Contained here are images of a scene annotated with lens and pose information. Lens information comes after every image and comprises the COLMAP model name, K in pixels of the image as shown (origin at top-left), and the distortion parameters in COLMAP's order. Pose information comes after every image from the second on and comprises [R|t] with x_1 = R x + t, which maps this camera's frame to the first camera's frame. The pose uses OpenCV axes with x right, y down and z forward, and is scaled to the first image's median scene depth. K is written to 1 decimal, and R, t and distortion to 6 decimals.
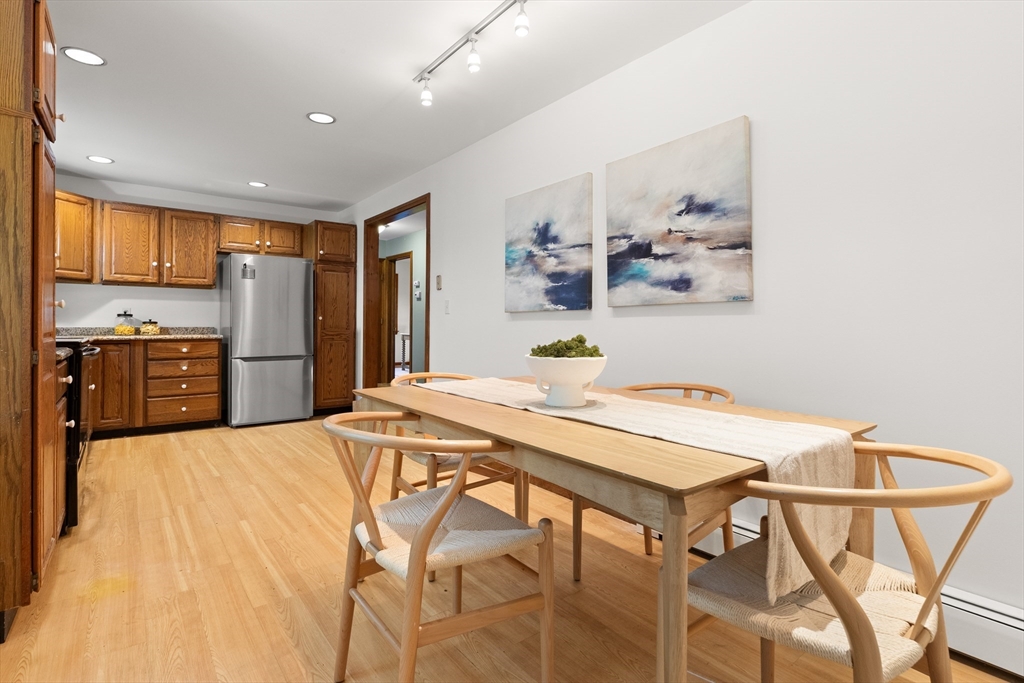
lens RADIAL K [[500.2, 0, 511.4], [0, 500.2, 331.8], [0, 0, 1]] dist [-0.000989, -0.000210]
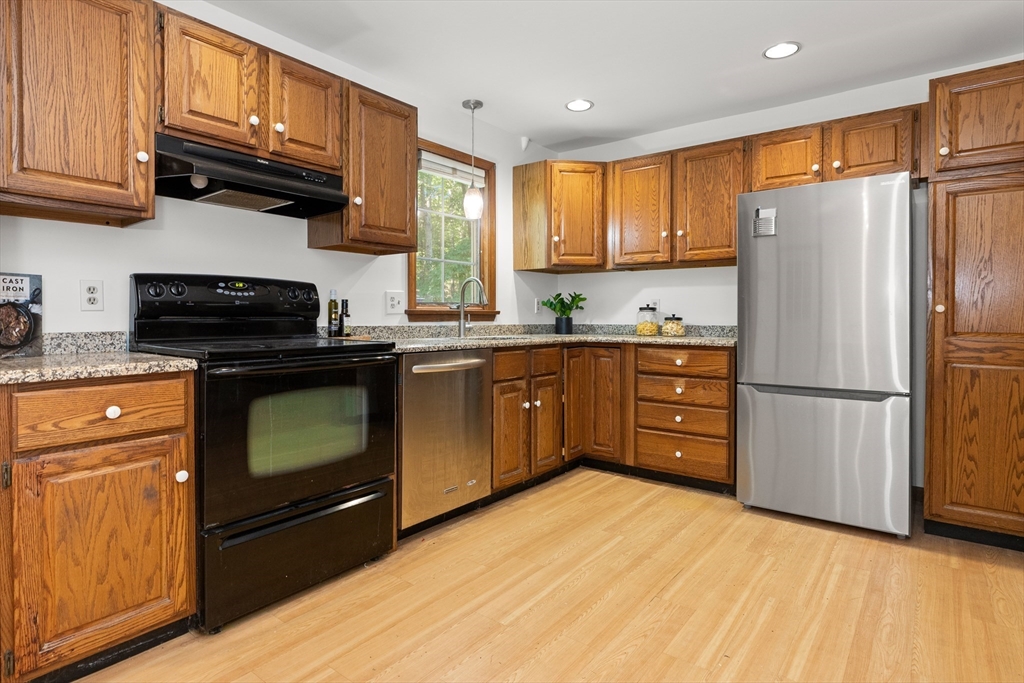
lens RADIAL K [[539.7, 0, 527.4], [0, 539.7, 321.4], [0, 0, 1]] dist [0.004109, 0.000582]
pose [[0.258108, 0.004910, -0.966104, -0.039562], [-0.014922, 0.999888, 0.001095, -0.013555], [0.966001, 0.014133, 0.258152, 0.649197]]
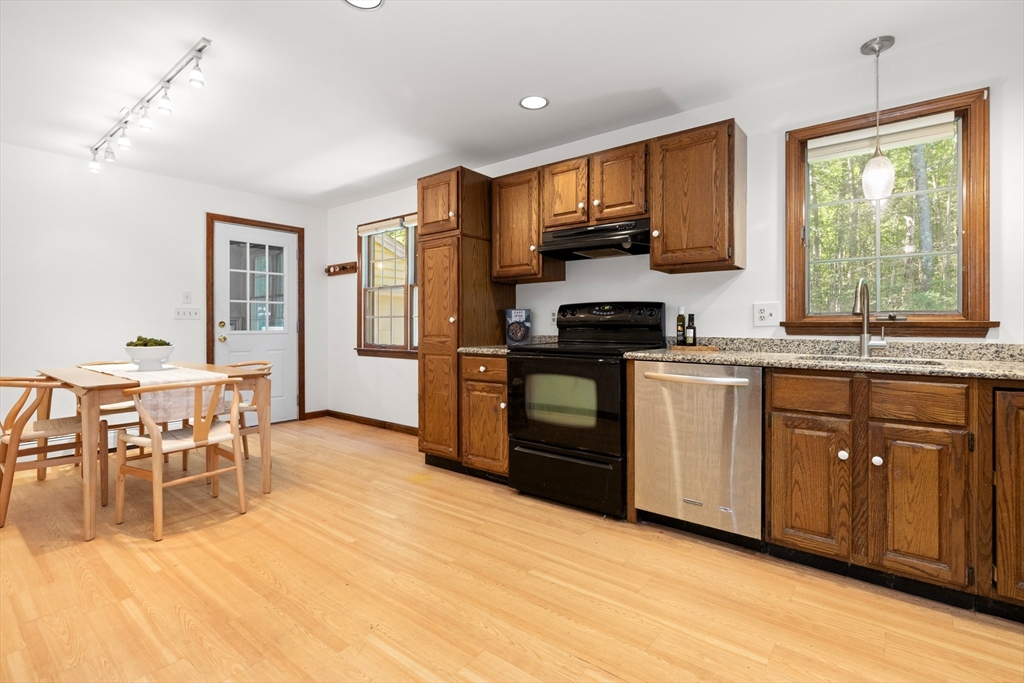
lens RADIAL K [[475.8, 0, 510.3], [0, 475.8, 327.2], [0, 0, 1]] dist [-0.004692, 0.000073]
pose [[-0.970918, -0.006178, -0.239332, -0.306058], [-0.010678, 0.999790, 0.017509, -0.025787], [0.239174, 0.019556, -0.970780, 1.167163]]
